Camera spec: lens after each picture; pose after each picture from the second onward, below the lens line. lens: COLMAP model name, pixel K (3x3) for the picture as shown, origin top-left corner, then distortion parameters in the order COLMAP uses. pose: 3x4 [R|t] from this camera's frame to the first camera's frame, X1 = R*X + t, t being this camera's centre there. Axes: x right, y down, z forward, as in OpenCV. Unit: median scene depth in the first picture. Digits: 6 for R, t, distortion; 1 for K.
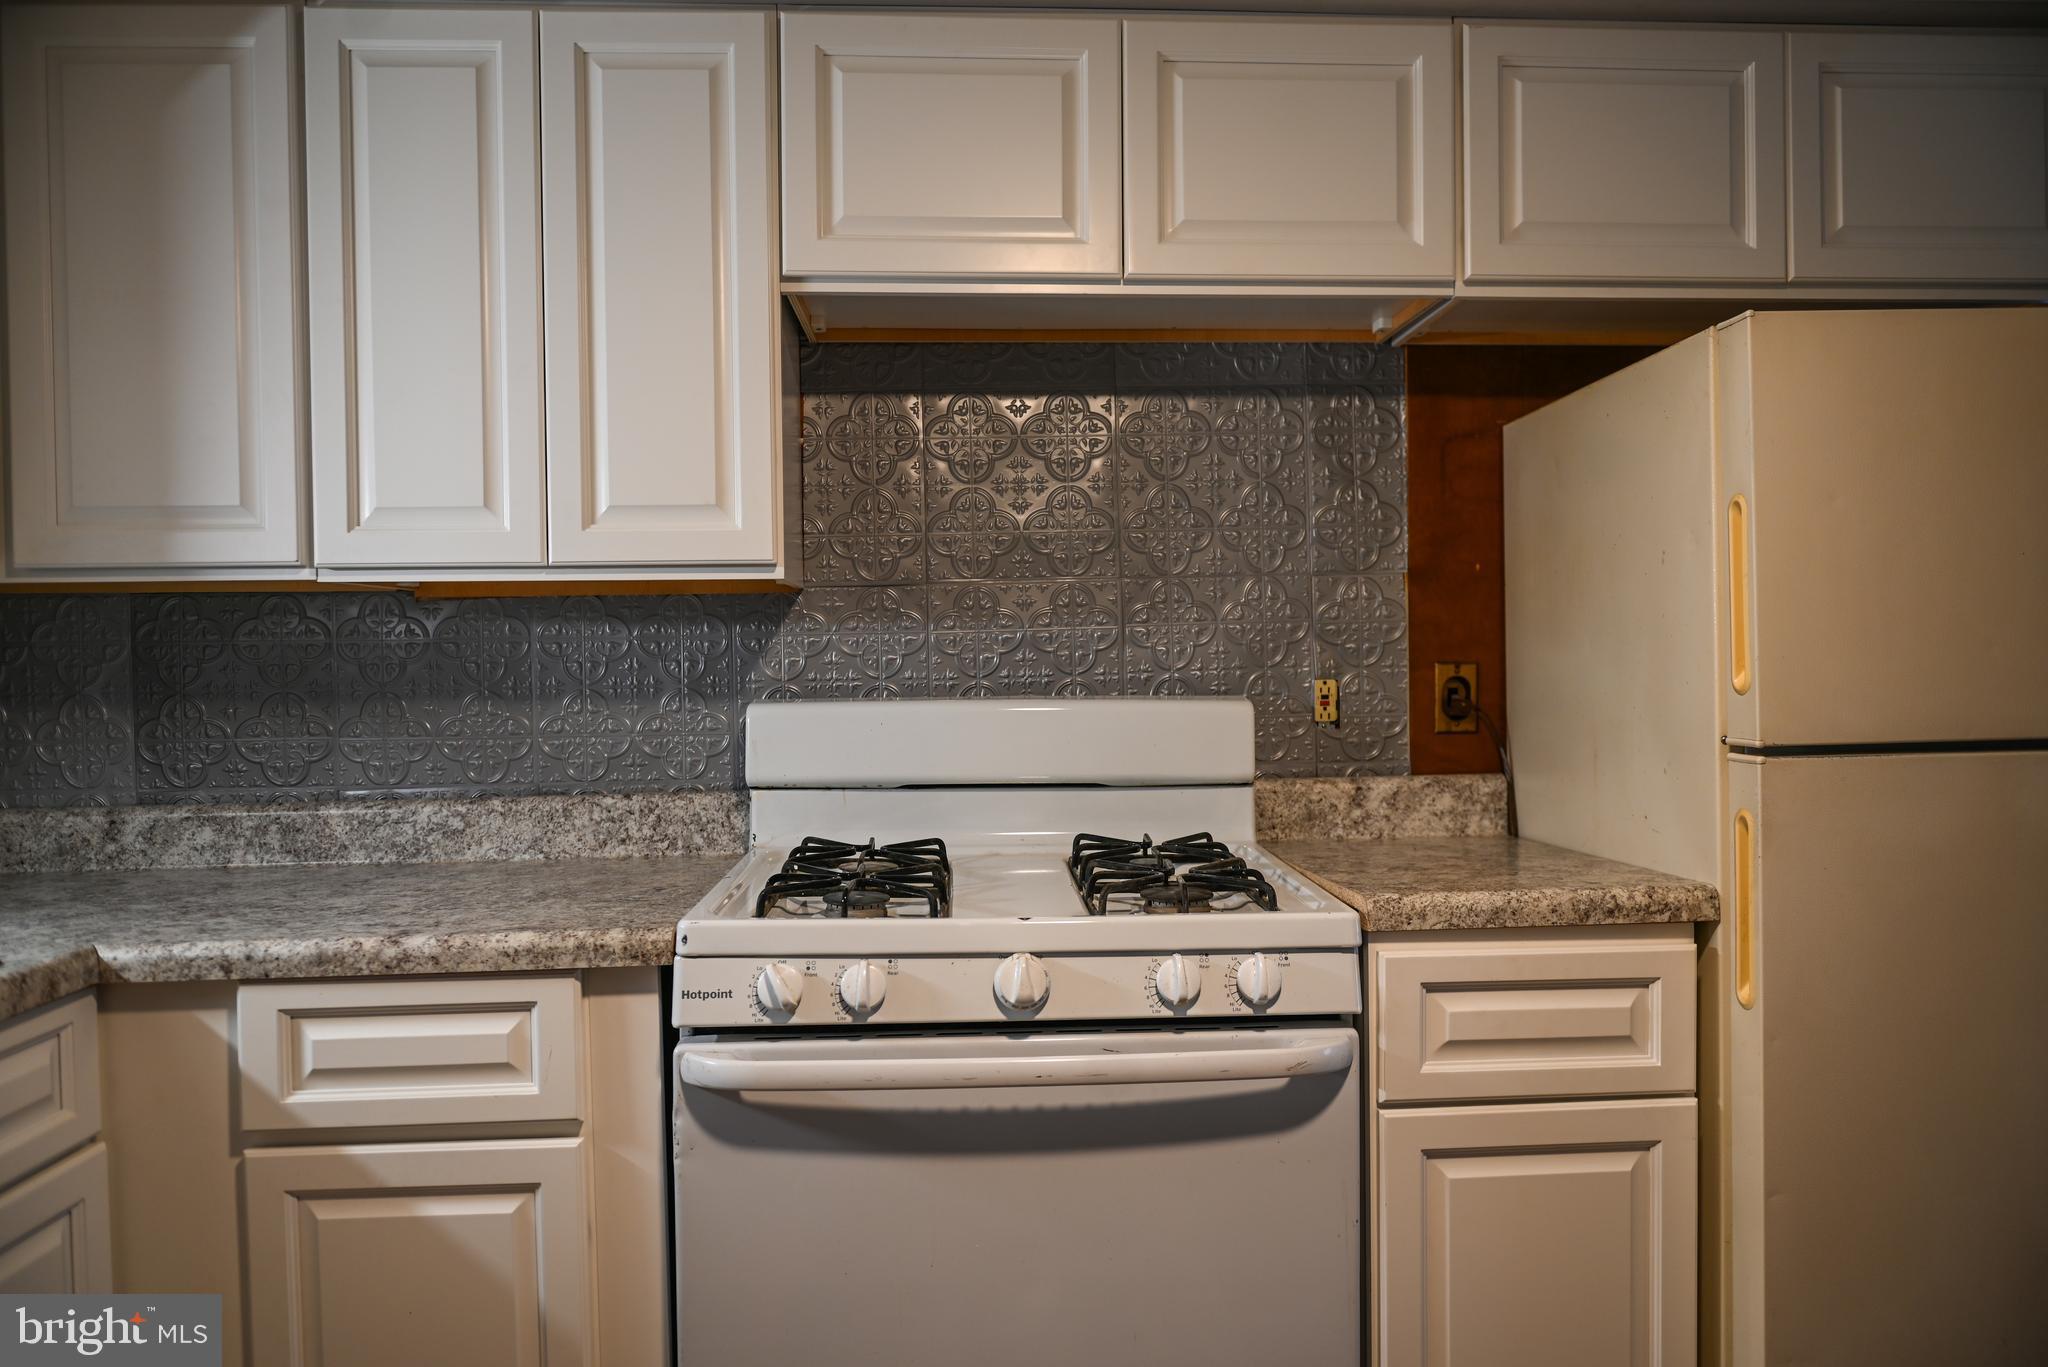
lens RADIAL K [[1389.2, 0, 1026.7], [0, 1389.2, 674.5], [0, 0, 1]] dist [-0.011060, -0.000557]
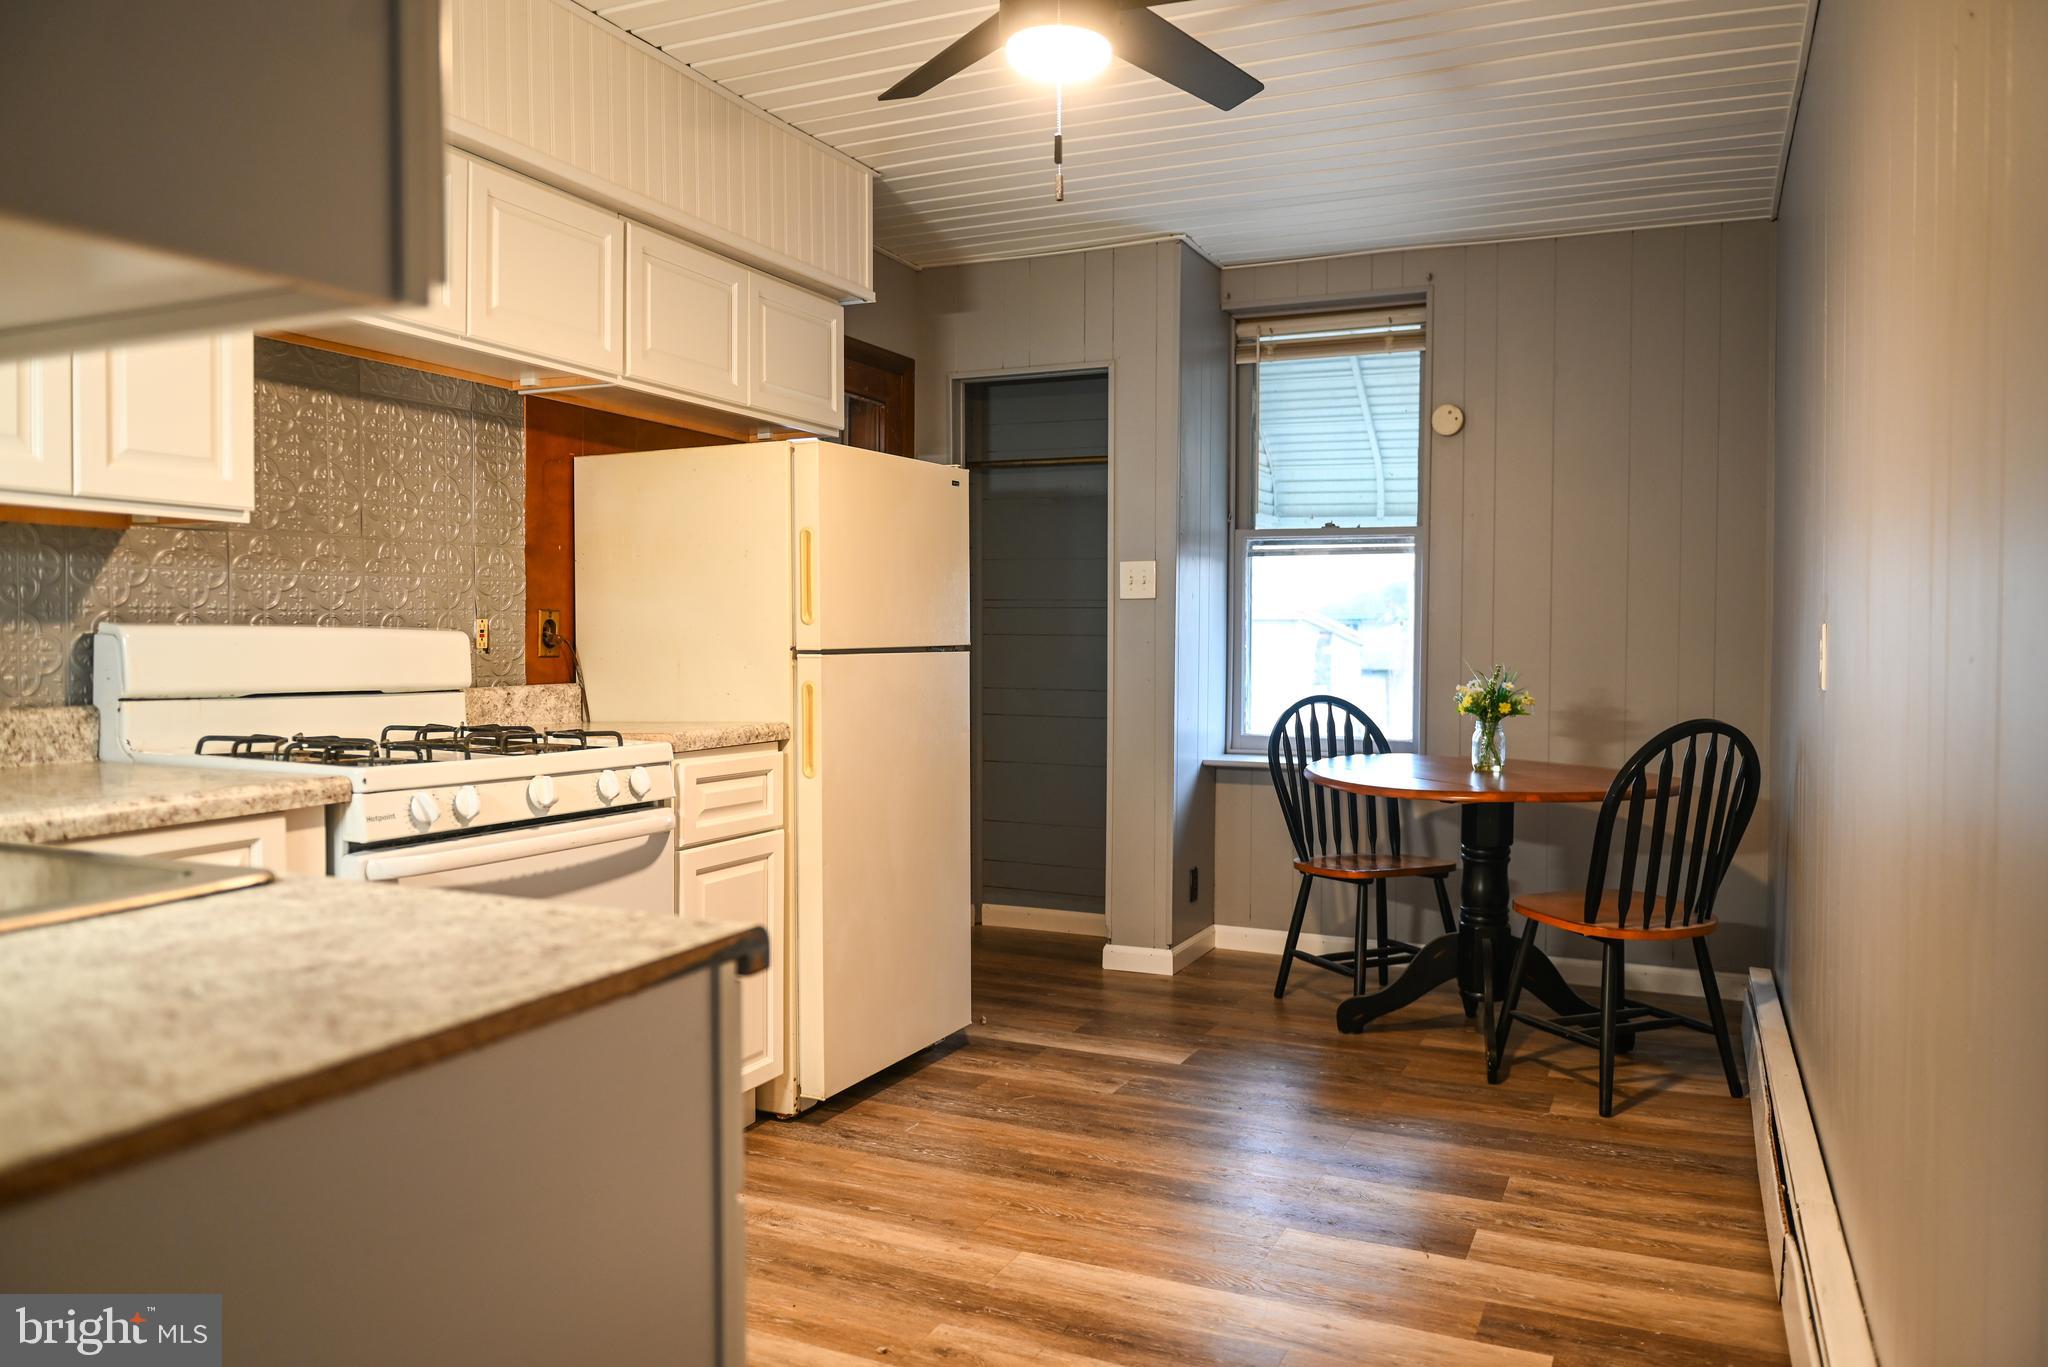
lens RADIAL K [[1478.5, 0, 1016.5], [0, 1478.5, 678.3], [0, 0, 1]] dist [0.002424, -0.000995]
pose [[0.468203, -0.009173, 0.883573, -1.229411], [-0.000629, 0.999942, 0.010715, 0.067080], [-0.883620, -0.005573, 0.468171, -0.285621]]
